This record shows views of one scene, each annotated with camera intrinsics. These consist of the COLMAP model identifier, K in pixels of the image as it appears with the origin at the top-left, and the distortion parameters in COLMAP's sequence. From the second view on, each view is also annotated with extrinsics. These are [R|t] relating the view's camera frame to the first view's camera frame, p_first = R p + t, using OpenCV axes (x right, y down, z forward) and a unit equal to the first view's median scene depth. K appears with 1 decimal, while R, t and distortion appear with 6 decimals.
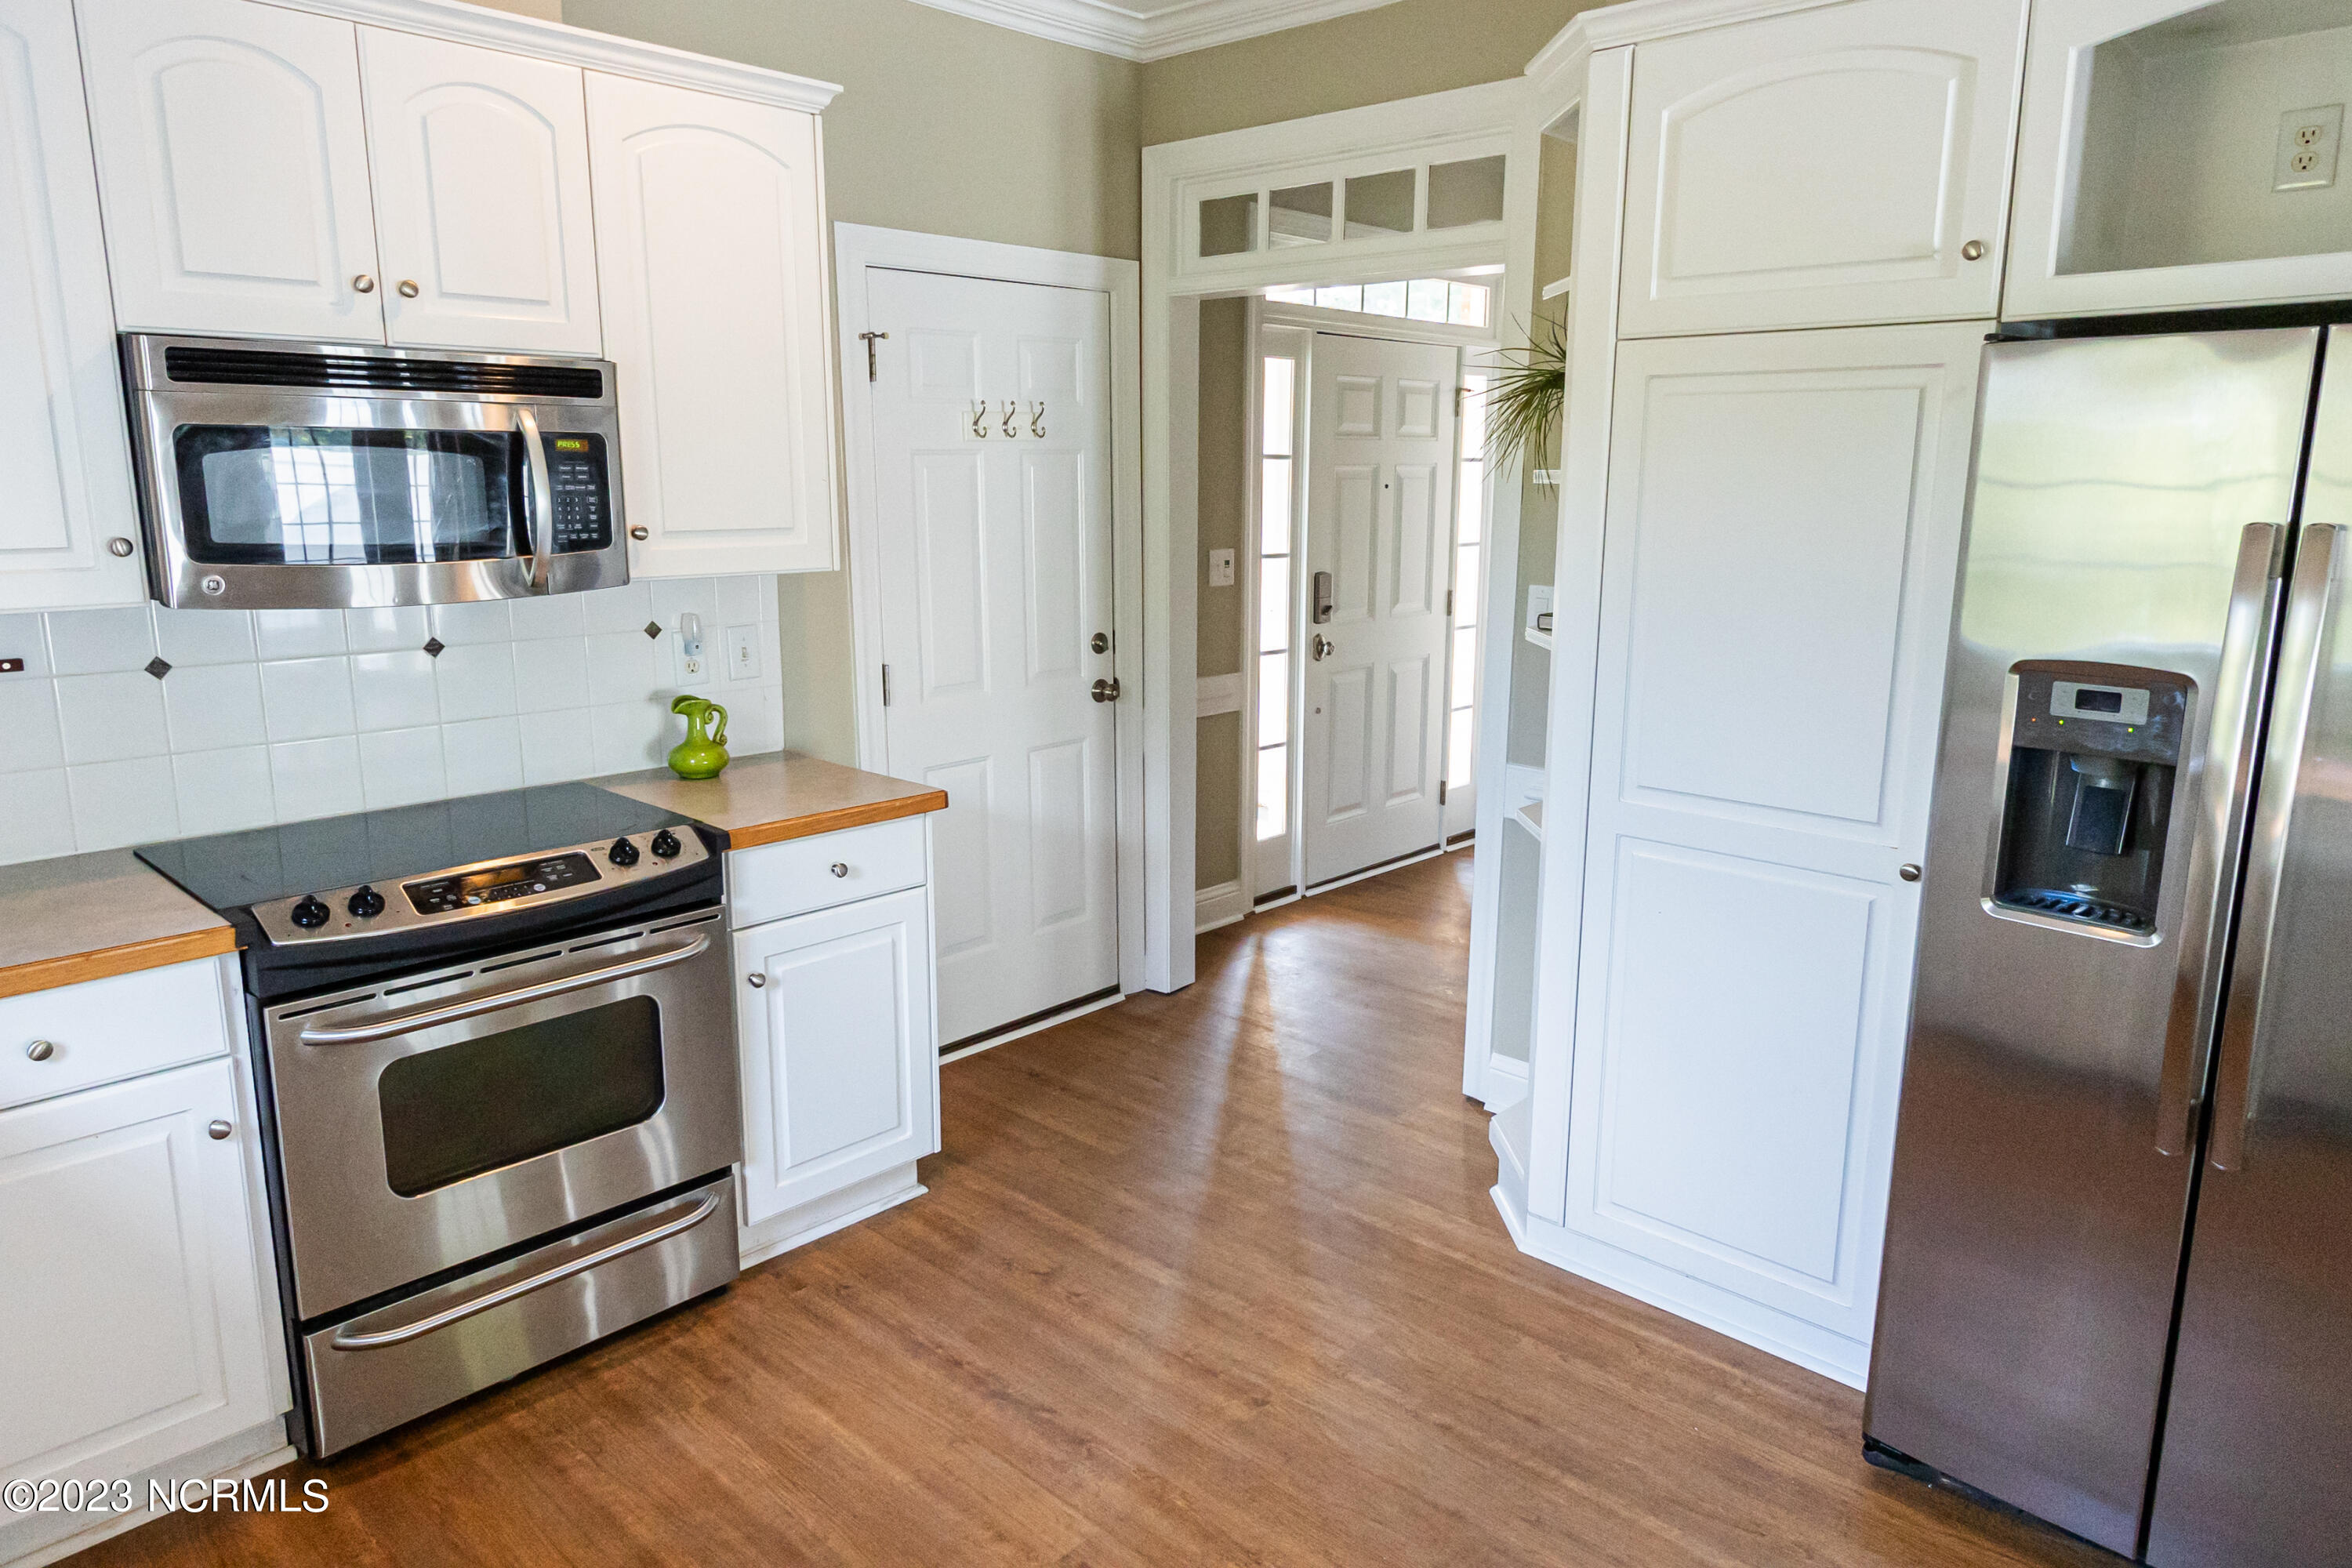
lens RADIAL K [[1486.0, 0, 1175.0], [0, 1486.0, 763.3], [0, 0, 1]] dist [0.004640, 0.001907]
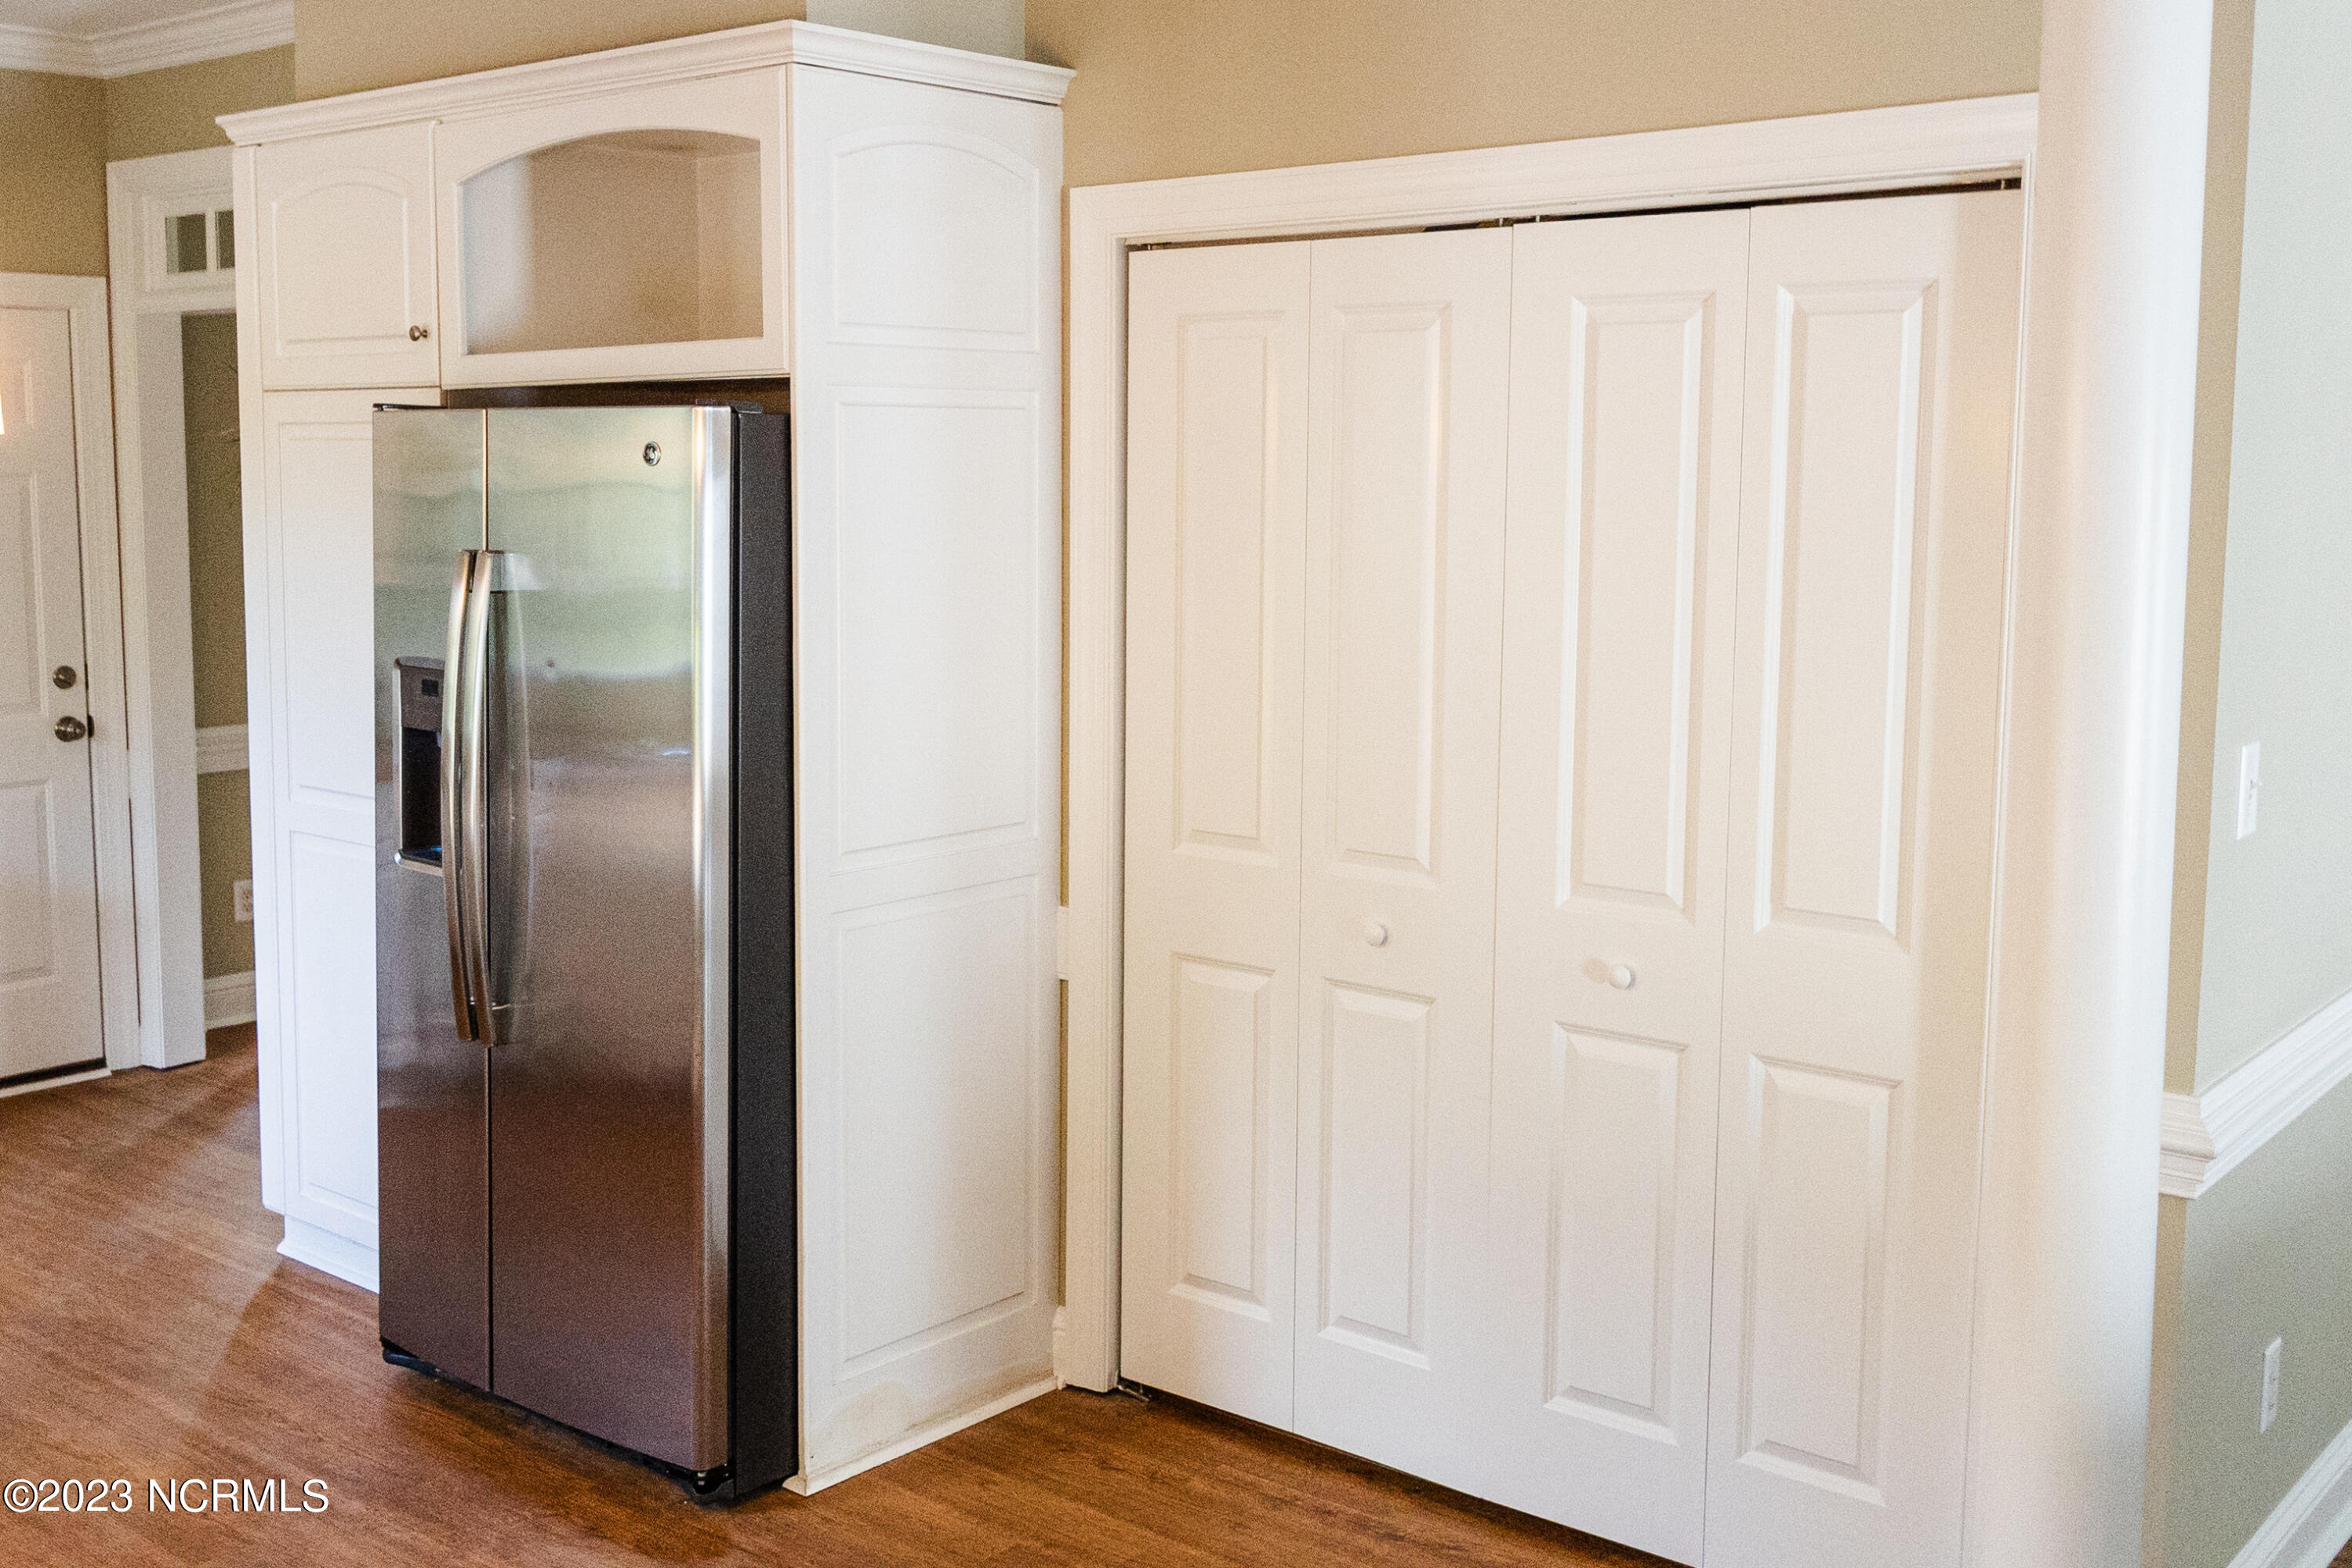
lens RADIAL K [[2354.7, 0, 986.2], [0, 2354.7, 711.1], [0, 0, 1]] dist [0.013758, 0.016301]
pose [[0.999791, -0.000519, 0.020438, 0.739333], [0.002411, 0.995698, -0.092626, 0.116813], [-0.020302, 0.092656, 0.995491, -0.715272]]
